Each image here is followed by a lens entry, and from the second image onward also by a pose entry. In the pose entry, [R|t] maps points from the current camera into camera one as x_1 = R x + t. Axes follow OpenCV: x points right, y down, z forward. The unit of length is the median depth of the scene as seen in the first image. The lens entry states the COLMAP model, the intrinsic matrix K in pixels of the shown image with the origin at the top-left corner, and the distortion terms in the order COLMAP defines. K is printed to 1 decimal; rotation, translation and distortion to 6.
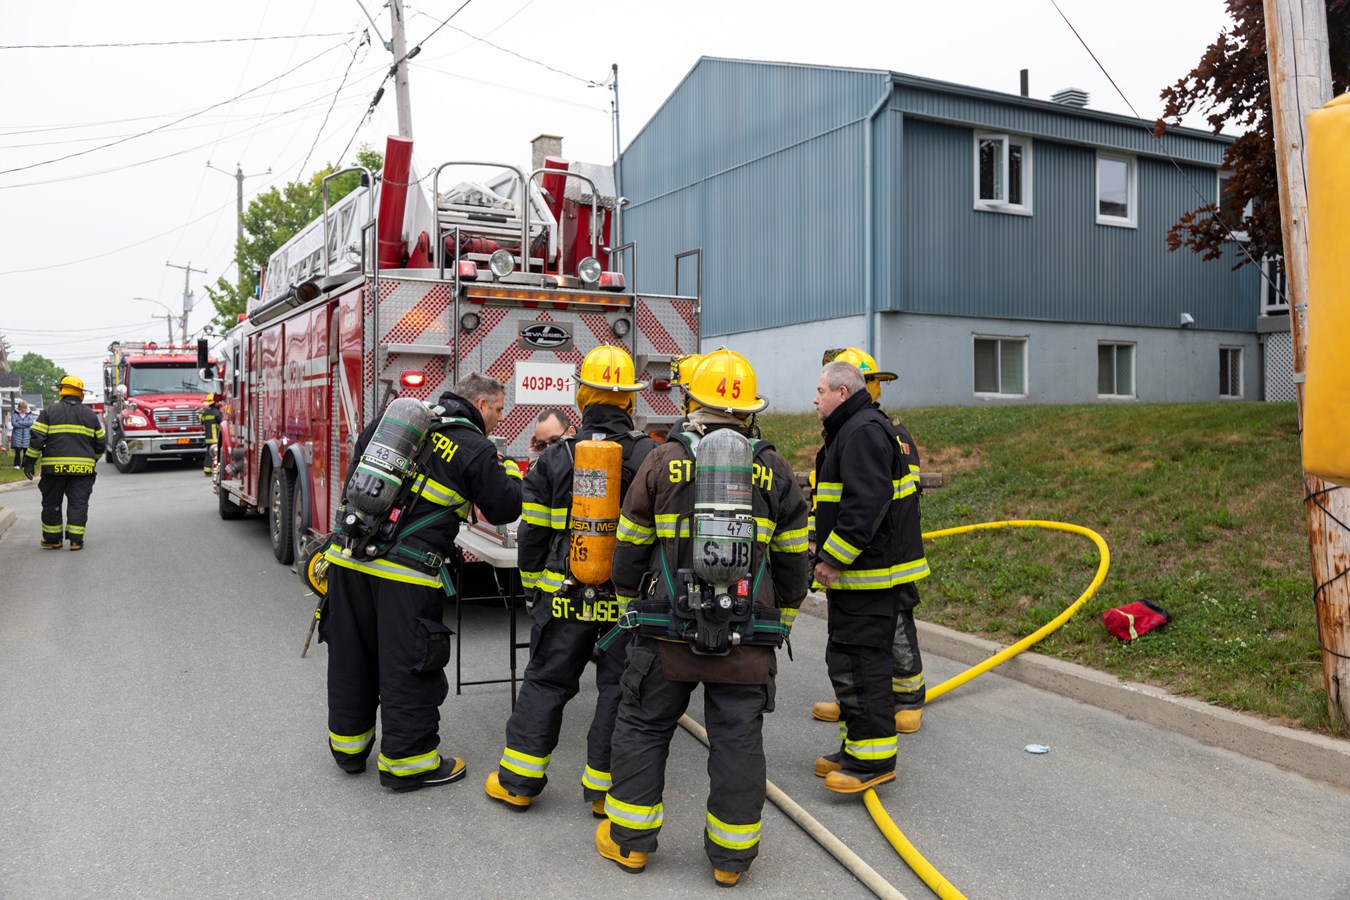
lens RADIAL K [[1117.6, 0, 650.6], [0, 1117.6, 447.4], [0, 0, 1]] dist [0.000716, -0.005417]
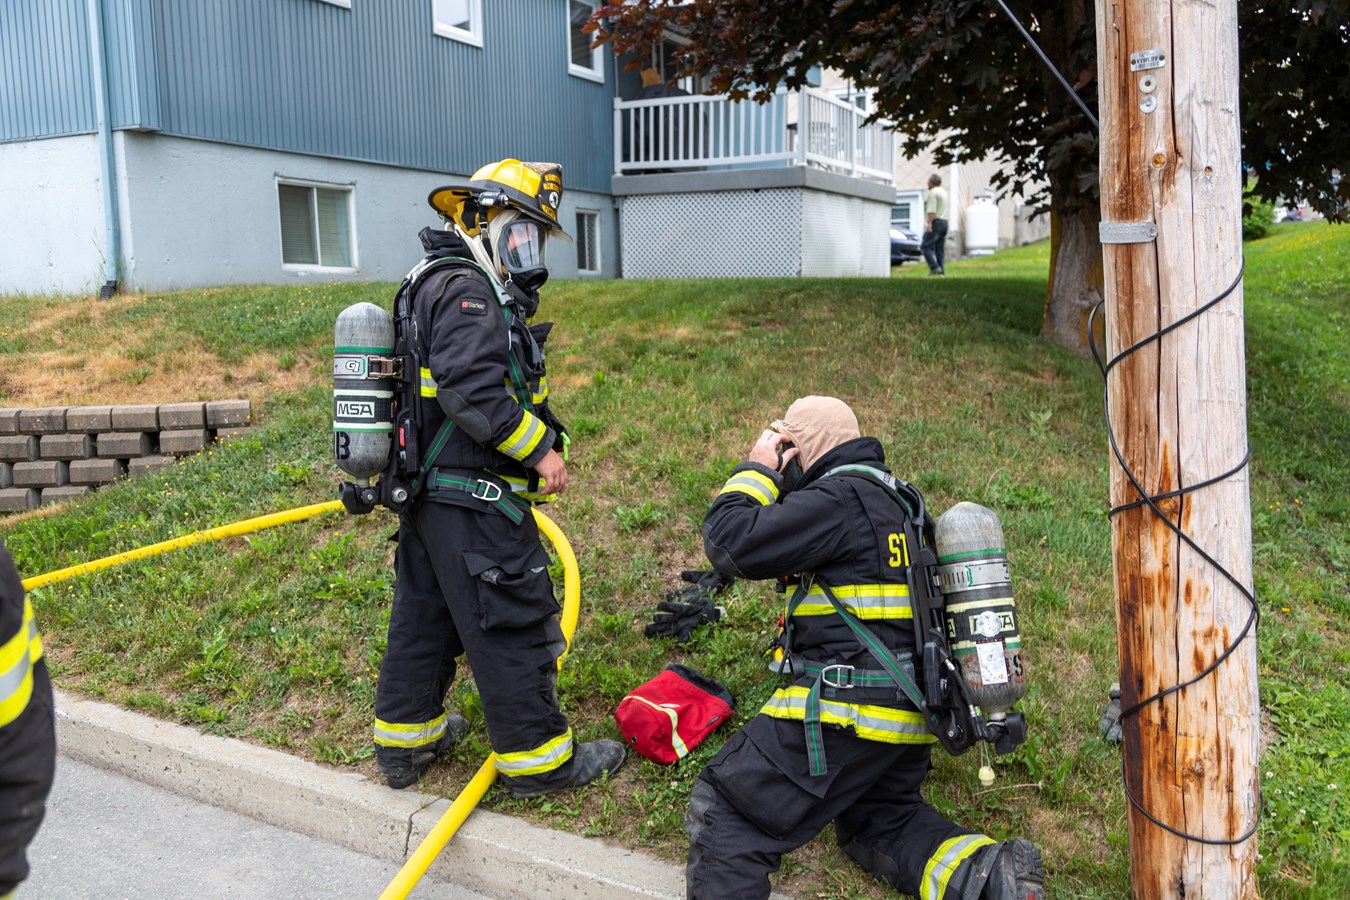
lens RADIAL K [[1117.6, 0, 650.6], [0, 1117.6, 447.4], [0, 0, 1]] dist [0.000716, -0.005417]
pose [[0.815443, -0.086528, 0.572334, 0.089031], [0.021975, 0.992679, 0.118768, -0.017443], [-0.578421, -0.084271, 0.811374, 0.377453]]
